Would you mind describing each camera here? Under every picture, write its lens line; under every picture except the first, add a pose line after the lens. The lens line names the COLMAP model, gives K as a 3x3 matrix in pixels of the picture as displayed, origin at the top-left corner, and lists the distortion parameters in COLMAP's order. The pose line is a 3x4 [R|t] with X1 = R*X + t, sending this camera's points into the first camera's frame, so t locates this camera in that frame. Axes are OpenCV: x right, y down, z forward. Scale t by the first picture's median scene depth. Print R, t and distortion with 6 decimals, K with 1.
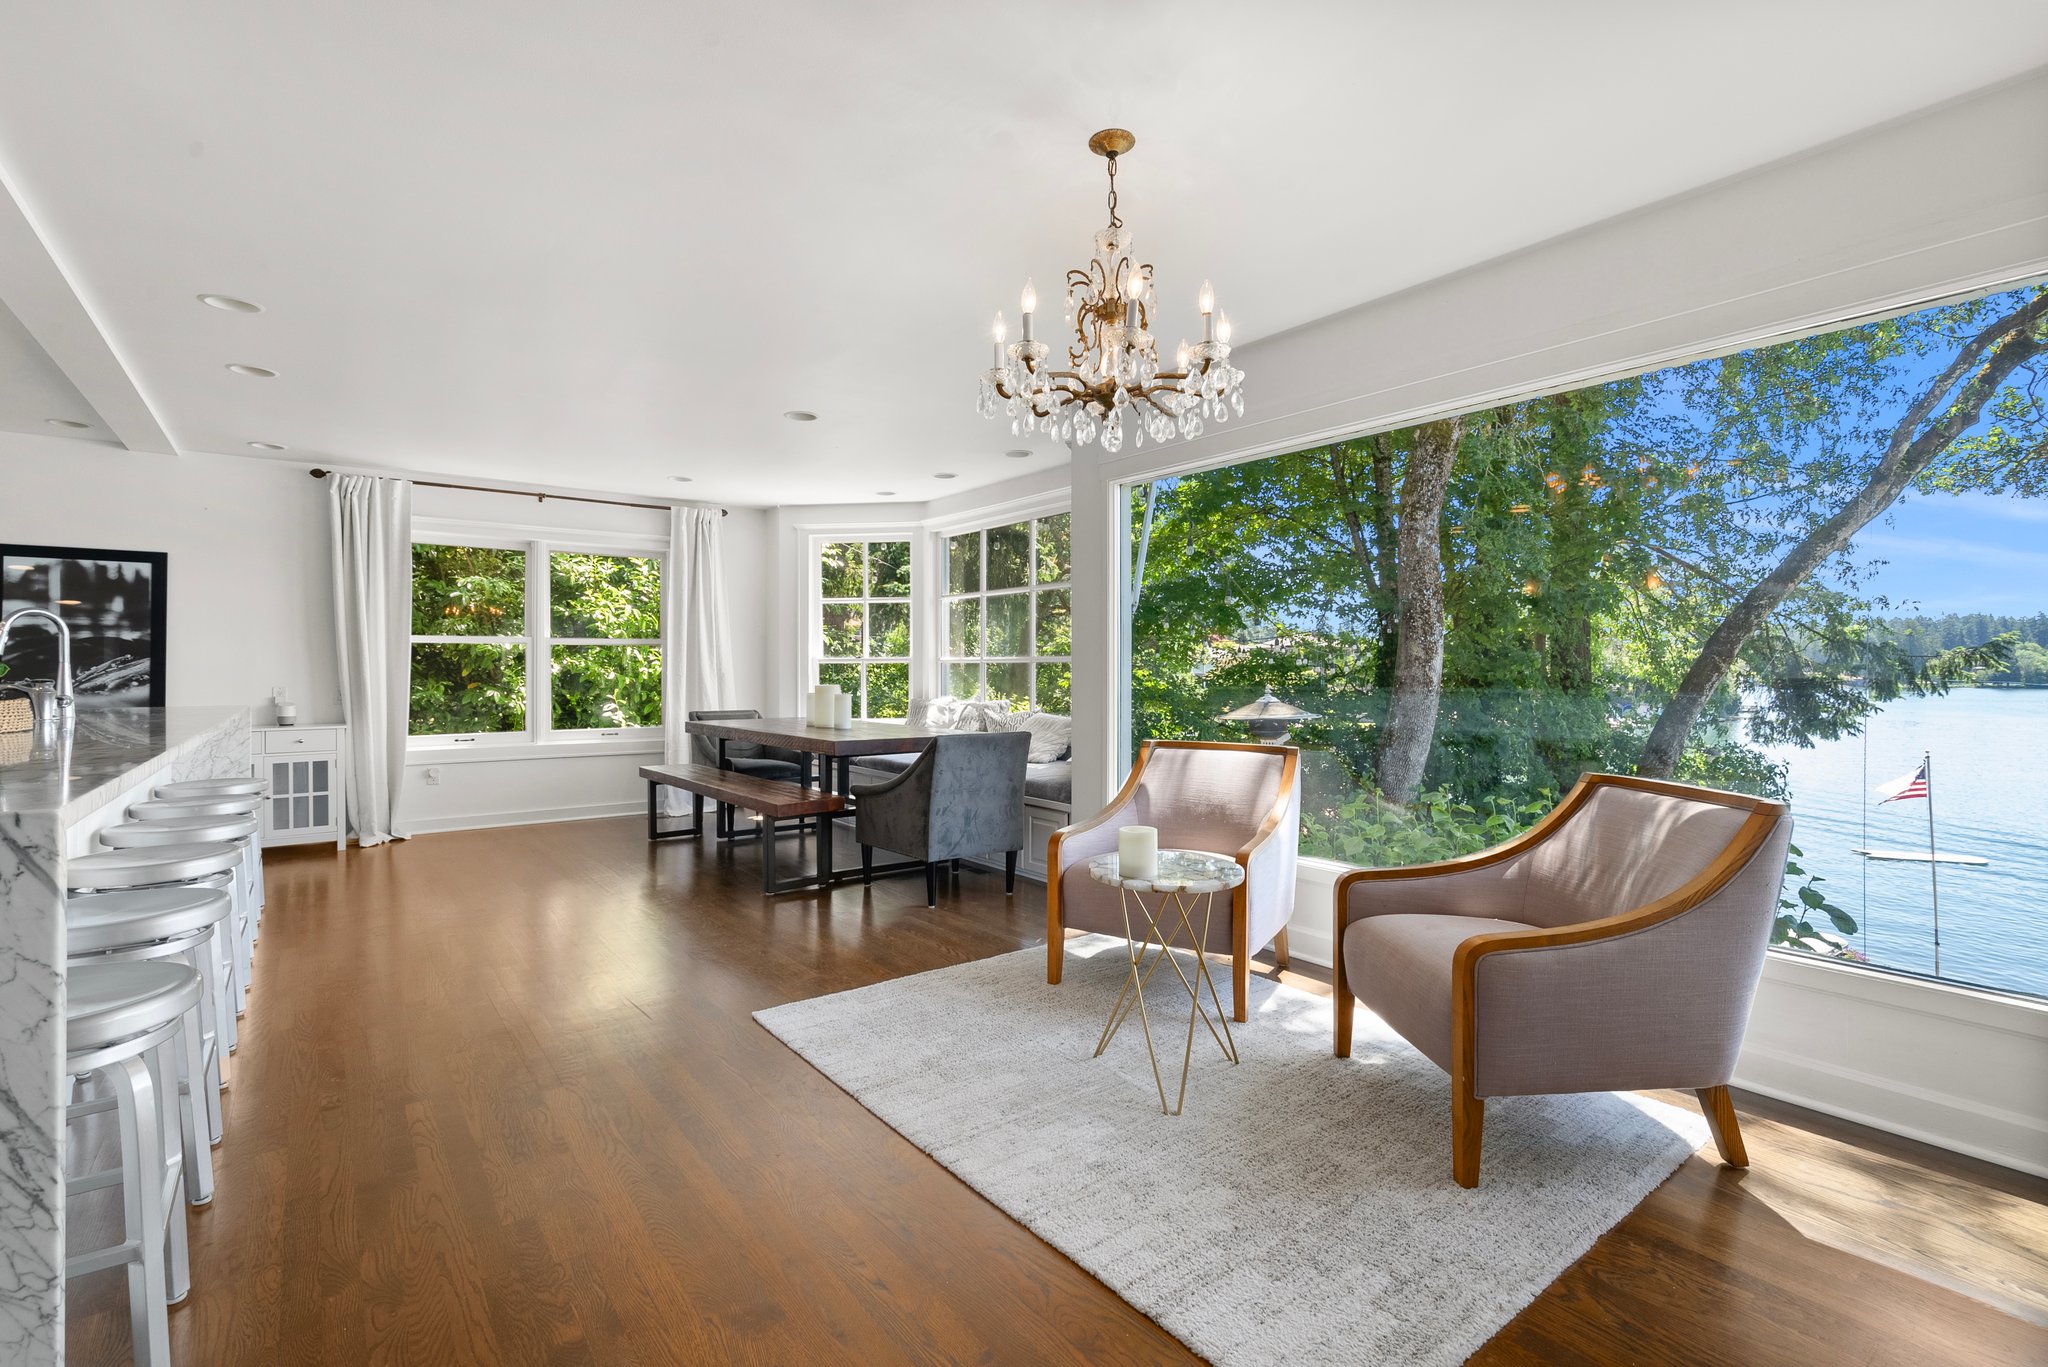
lens RADIAL K [[940.4, 0, 1026.9], [0, 940.4, 664.9], [0, 0, 1]] dist [-0.011947, 0.004501]
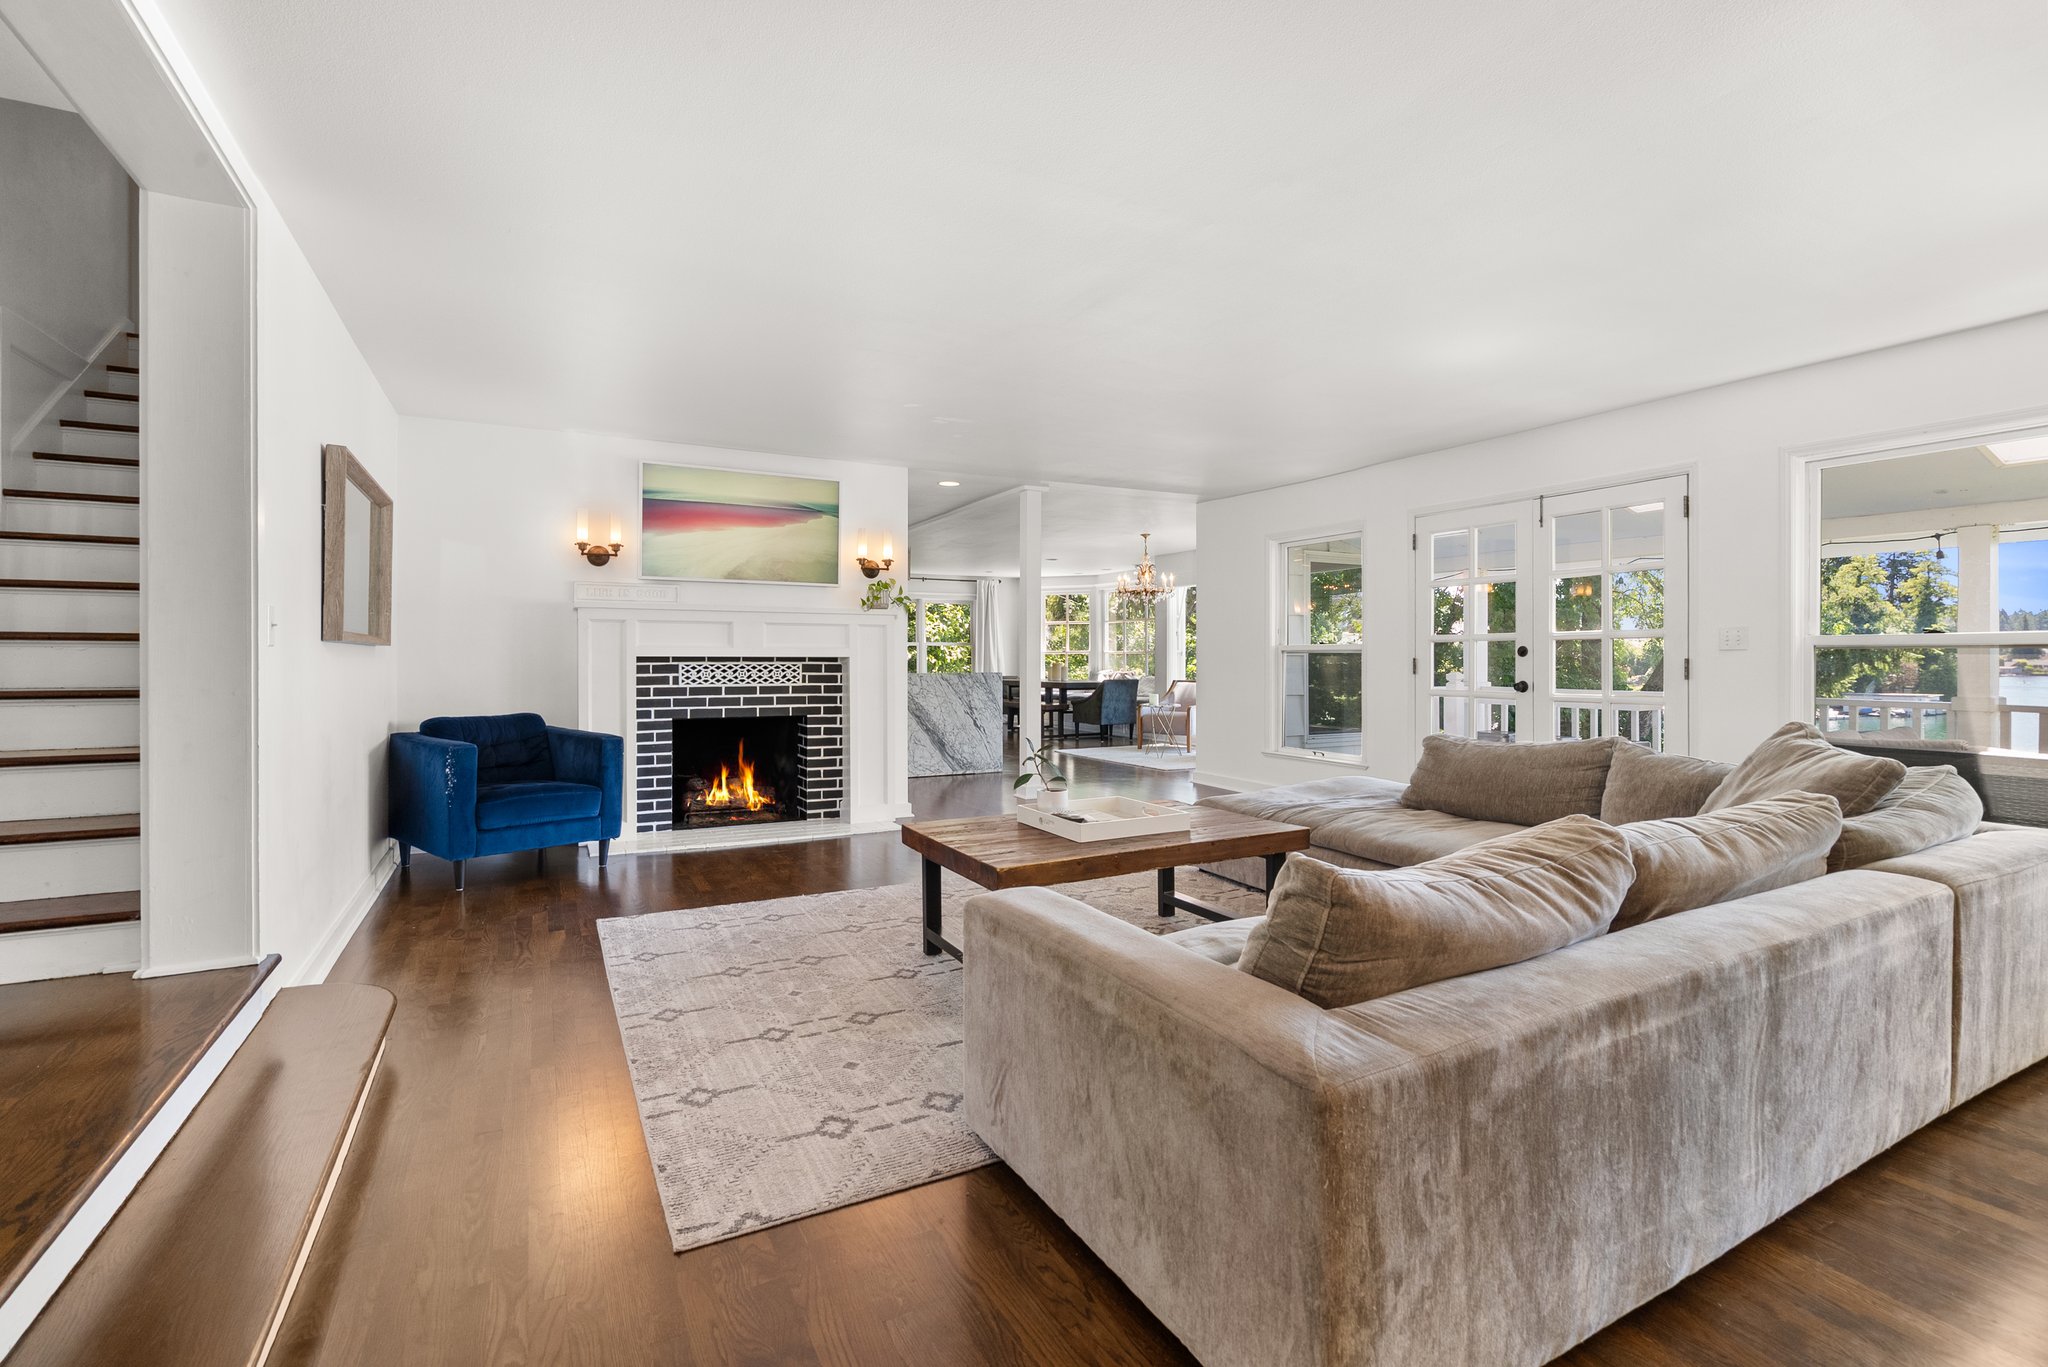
lens RADIAL K [[940.4, 0, 1026.9], [0, 940.4, 664.9], [0, 0, 1]] dist [-0.011947, 0.004501]
pose [[0.985203, 0.001734, -0.171383, 0.128441], [0.000340, 0.999927, 0.012070, -0.004248], [0.171392, -0.011950, 0.985131, -1.420016]]
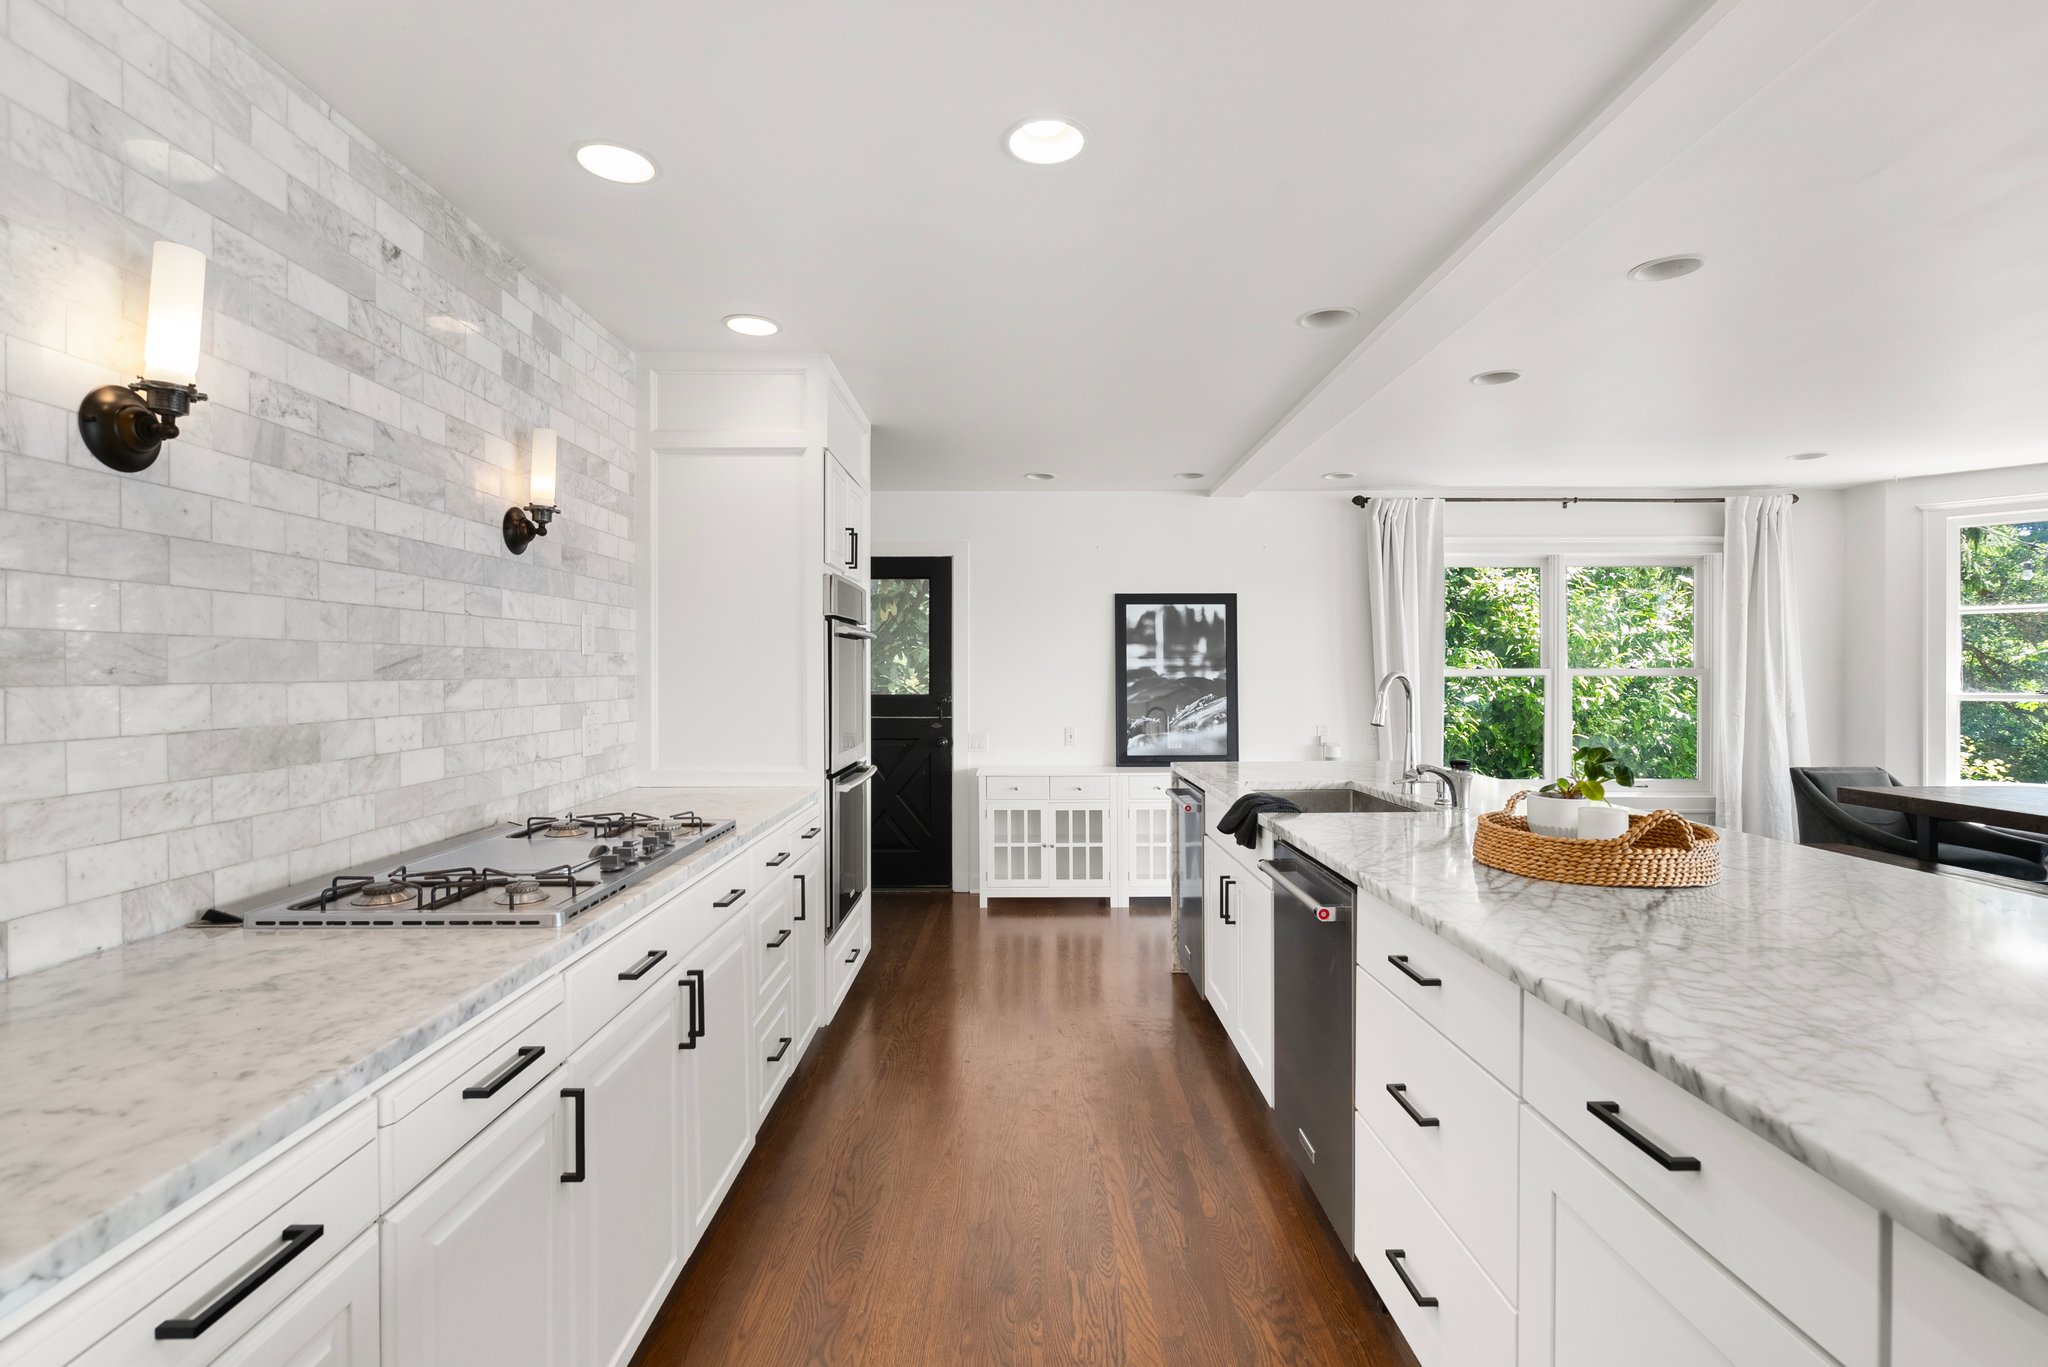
lens RADIAL K [[931.3, 0, 1024.0], [0, 931.3, 683.5], [0, 0, 1]] dist [-0.005097, 0.001162]
pose [[0.793786, 0.007931, -0.608146, -0.493304], [0.003893, 0.999828, 0.018120, -0.041787], [0.608185, -0.016751, 0.793619, 0.051022]]
